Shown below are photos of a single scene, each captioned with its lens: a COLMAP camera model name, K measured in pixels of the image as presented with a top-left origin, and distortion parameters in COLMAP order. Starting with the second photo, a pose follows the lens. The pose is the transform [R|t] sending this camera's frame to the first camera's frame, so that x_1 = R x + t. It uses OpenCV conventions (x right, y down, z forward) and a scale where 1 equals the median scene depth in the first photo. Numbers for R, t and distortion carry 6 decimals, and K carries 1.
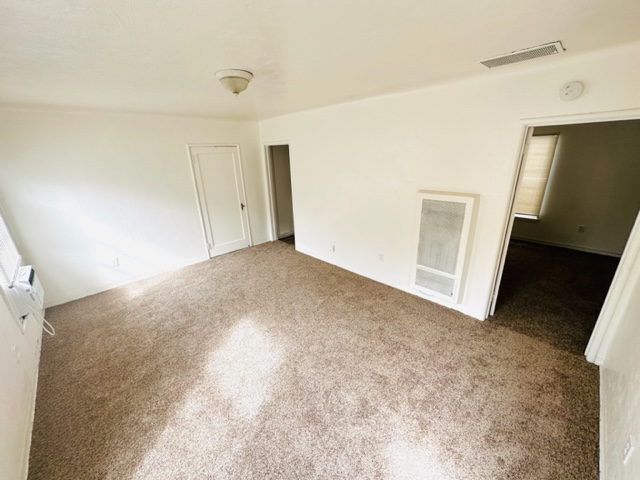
lens RADIAL K [[256.0, 0, 320.0], [0, 256.0, 240.0], [0, 0, 1]] dist [-0.000306, 0.000130]
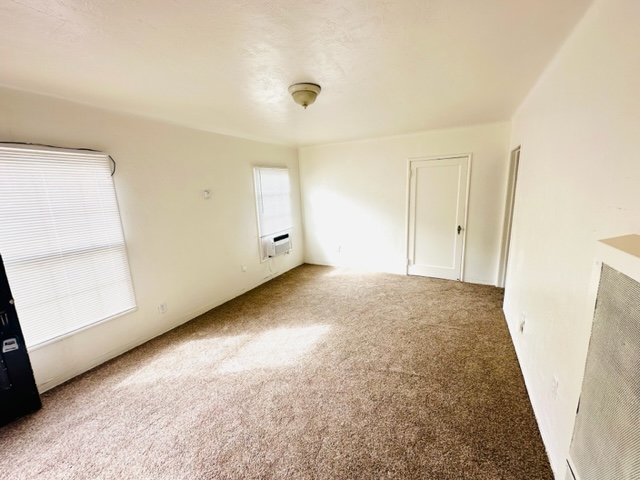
lens RADIAL K [[256.0, 0, 320.0], [0, 256.0, 240.0], [0, 0, 1]] dist [-0.000306, 0.000130]
pose [[0.281989, 0.204535, -0.937362, 0.410070], [-0.283097, 0.951249, 0.122400, -0.089666], [0.916700, 0.230849, 0.326145, 0.411093]]
